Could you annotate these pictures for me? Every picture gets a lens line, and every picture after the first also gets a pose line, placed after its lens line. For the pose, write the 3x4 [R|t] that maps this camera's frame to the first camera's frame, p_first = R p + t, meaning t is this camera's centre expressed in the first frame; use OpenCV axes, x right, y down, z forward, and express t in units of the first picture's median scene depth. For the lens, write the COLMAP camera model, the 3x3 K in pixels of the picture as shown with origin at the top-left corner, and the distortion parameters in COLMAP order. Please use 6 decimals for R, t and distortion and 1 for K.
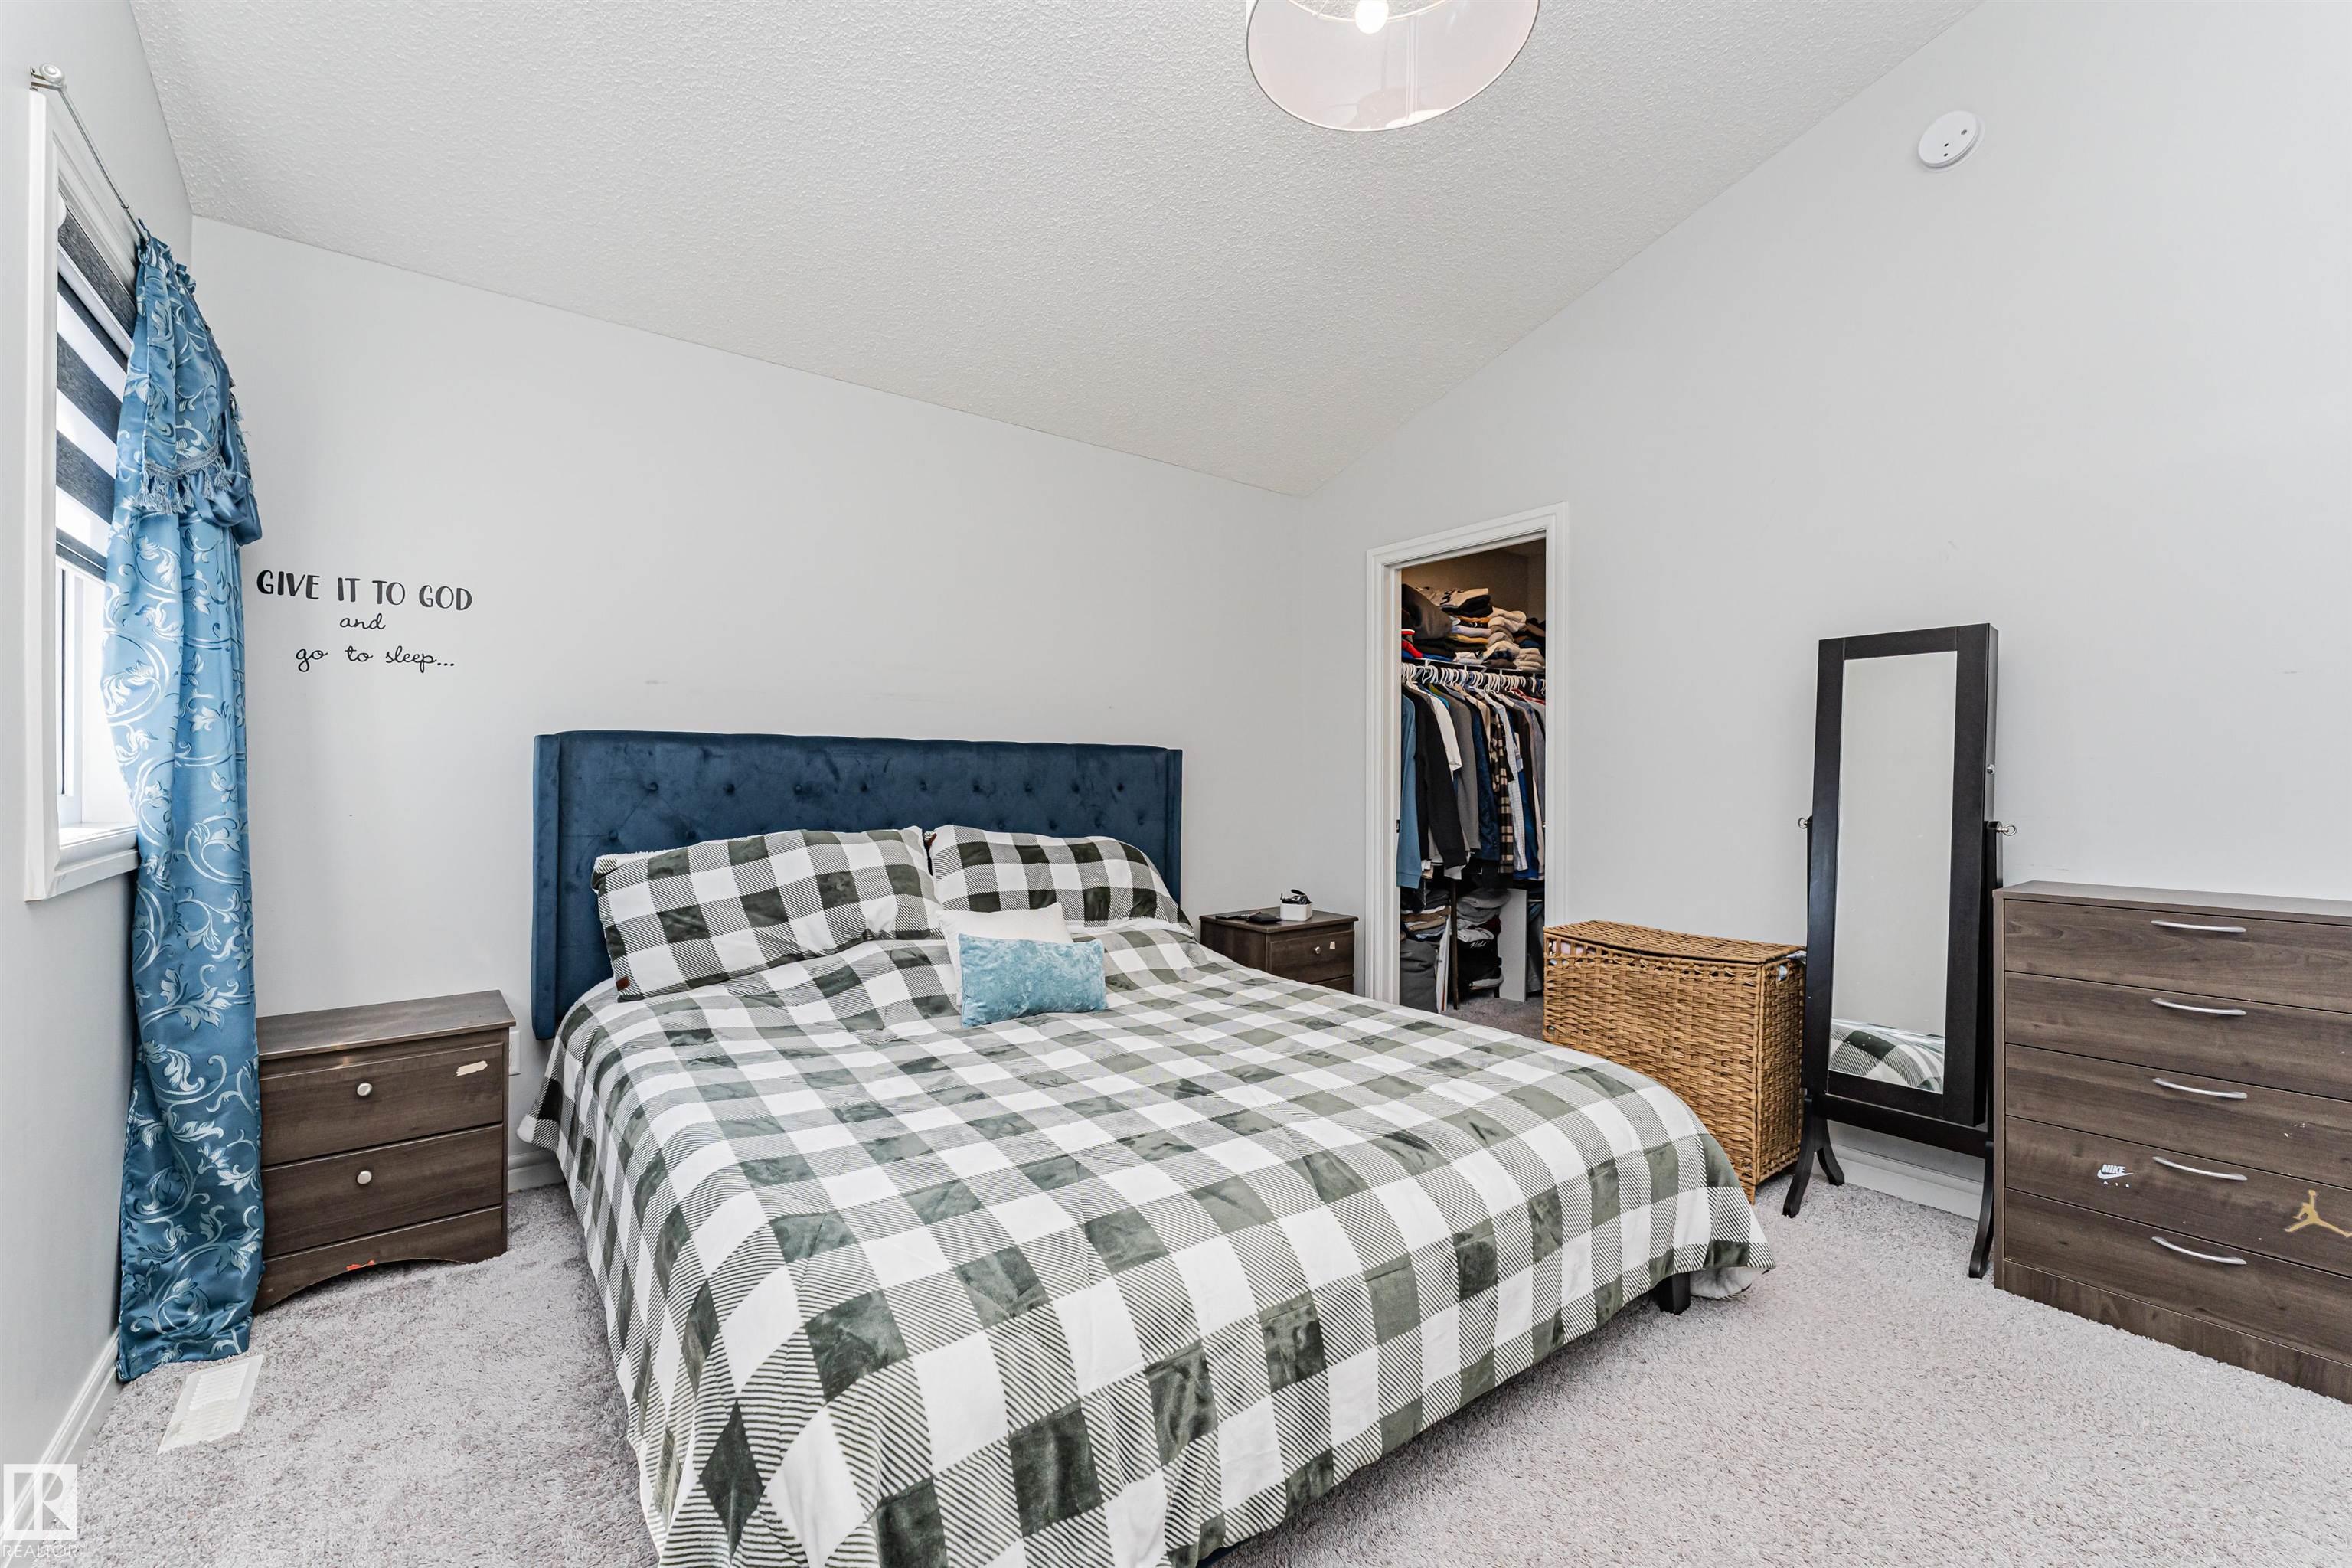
lens RADIAL K [[956.9, 0, 1176.0], [0, 956.9, 784.0], [0, 0, 1]] dist [-0.001796, -0.000146]
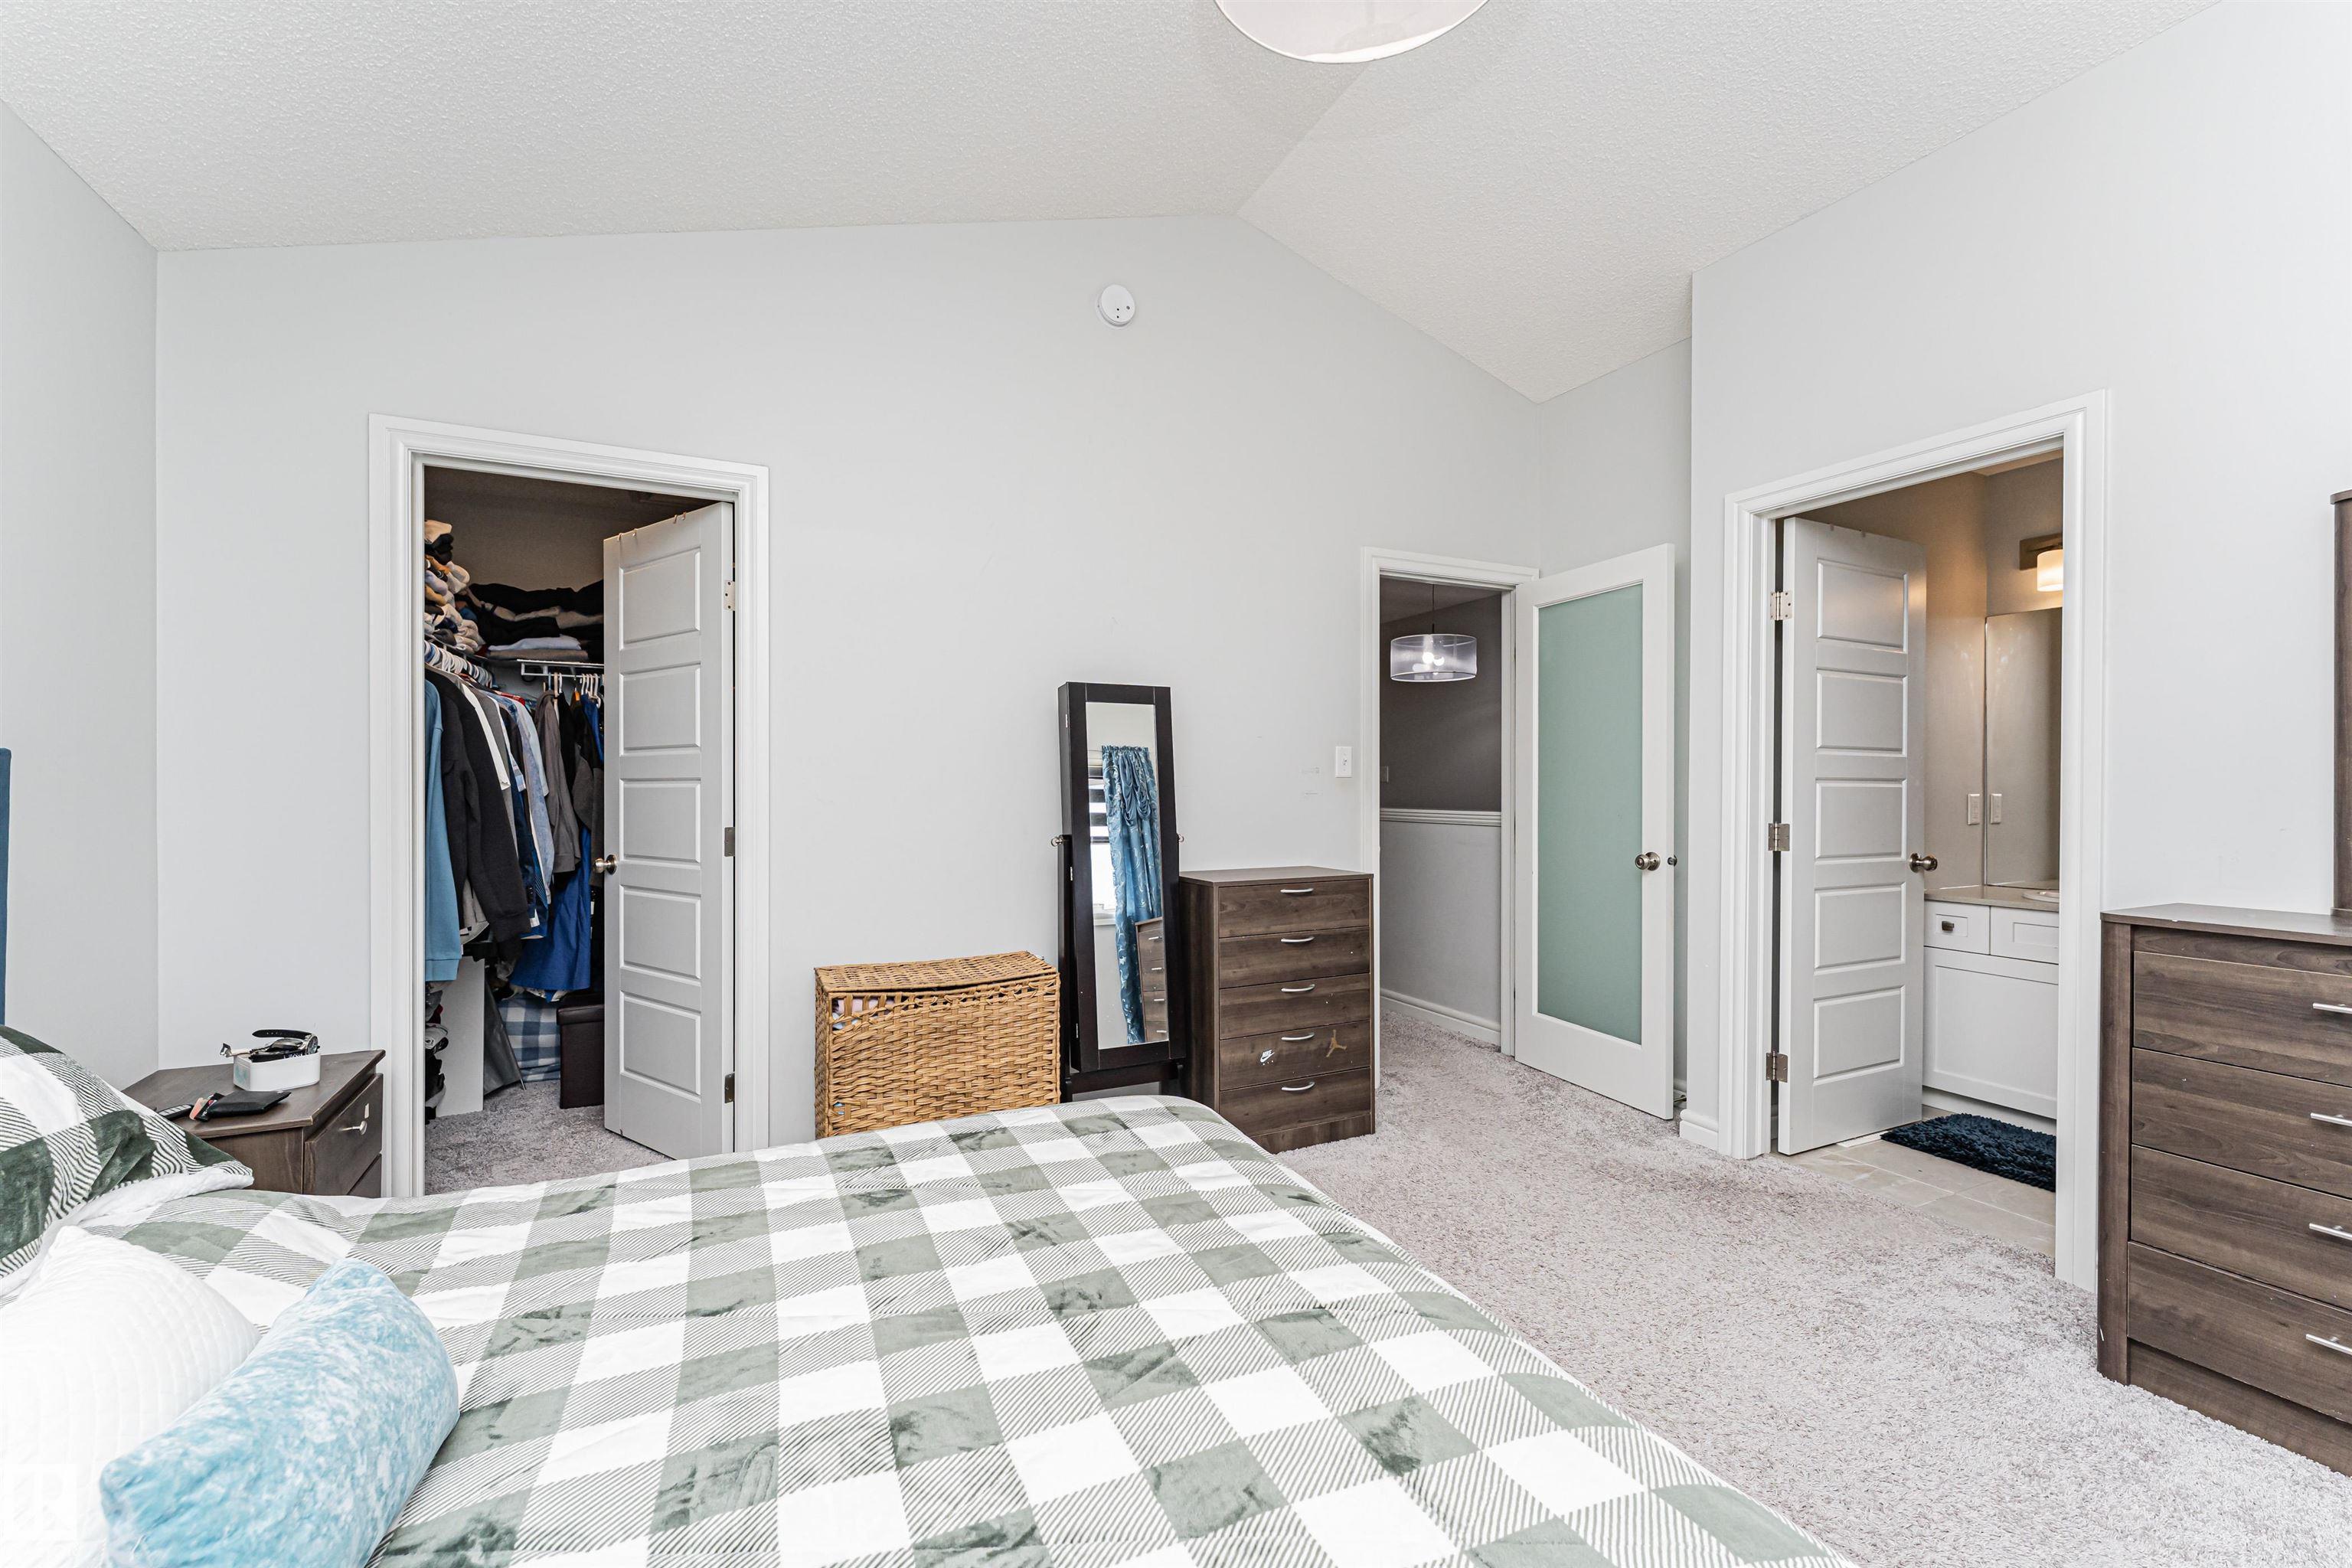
lens RADIAL K [[929.6, 0, 1176.0], [0, 929.6, 784.0], [0, 0, 1]] dist [-0.002085, -0.000218]
pose [[0.206193, -0.002282, 0.978509, -0.421510], [0.007848, 0.999969, 0.000678, -0.028746], [-0.978480, 0.007540, 0.206204, 0.675747]]
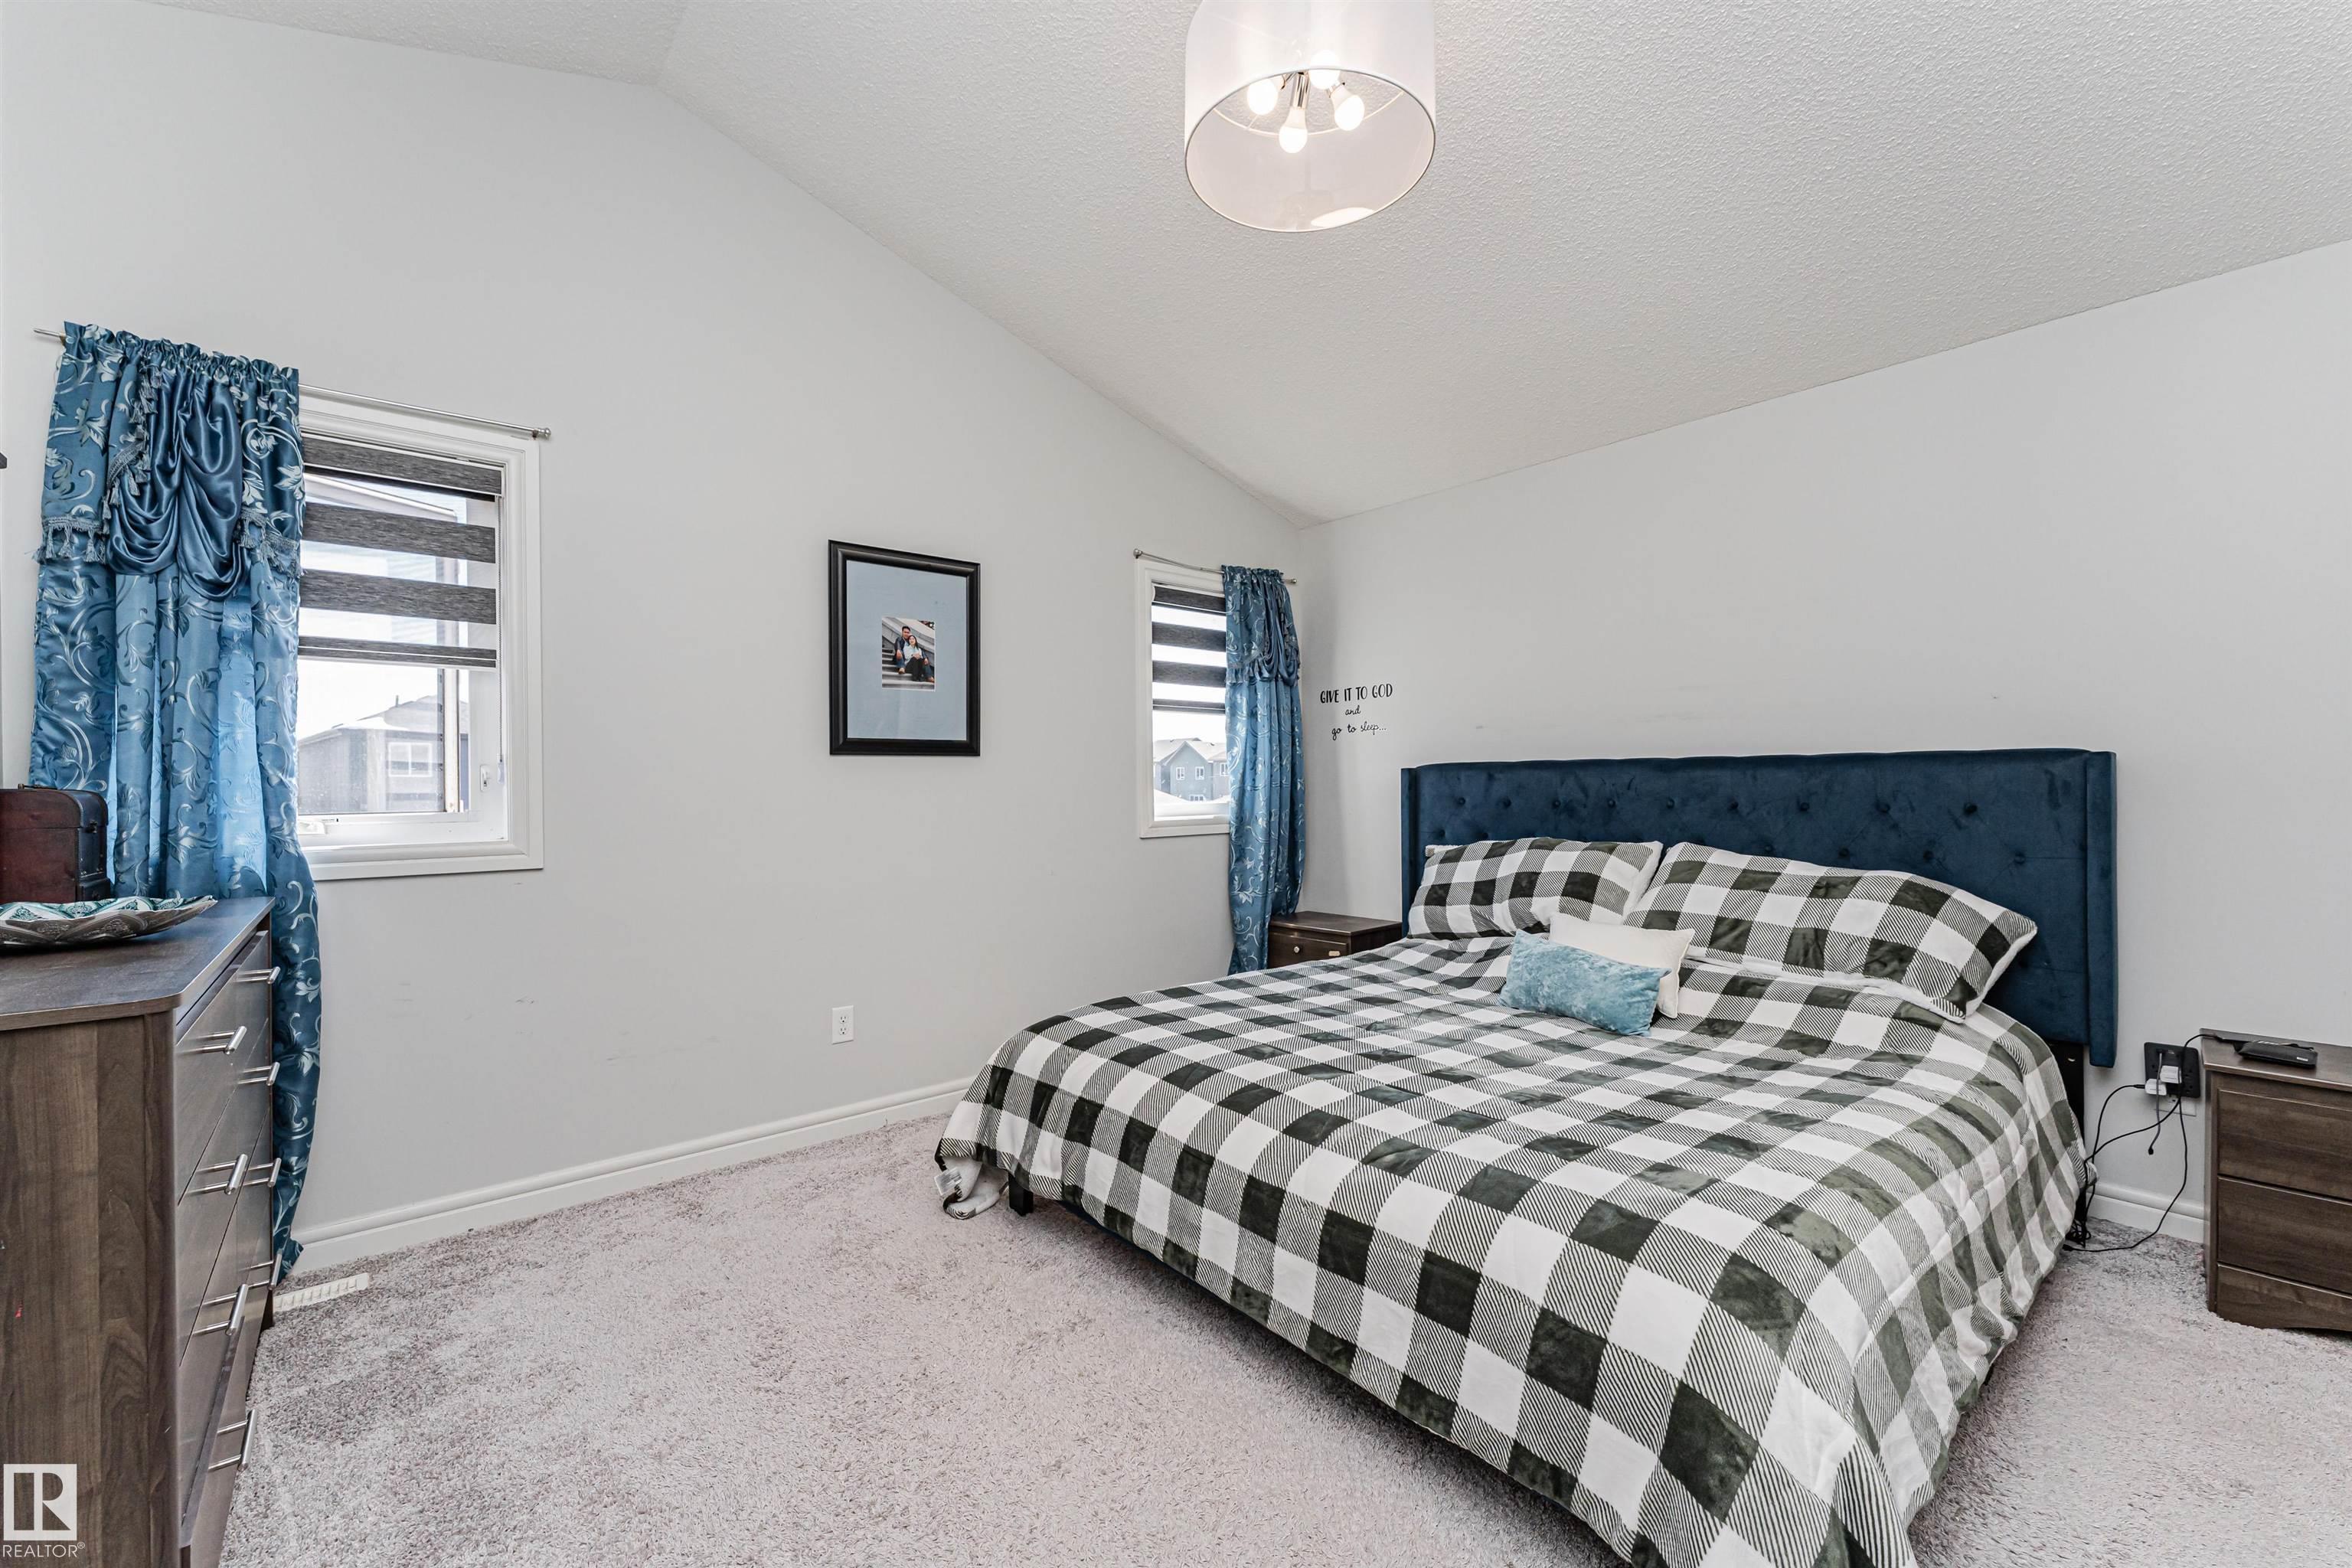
lens RADIAL K [[952.5, 0, 1176.0], [0, 952.5, 784.0], [0, 0, 1]] dist [0.000909, 0.000082]
pose [[0.058604, -0.006676, -0.998259, 0.936472], [-0.004352, 0.999966, -0.006943, -0.011659], [0.998272, 0.004751, 0.058573, 0.521013]]
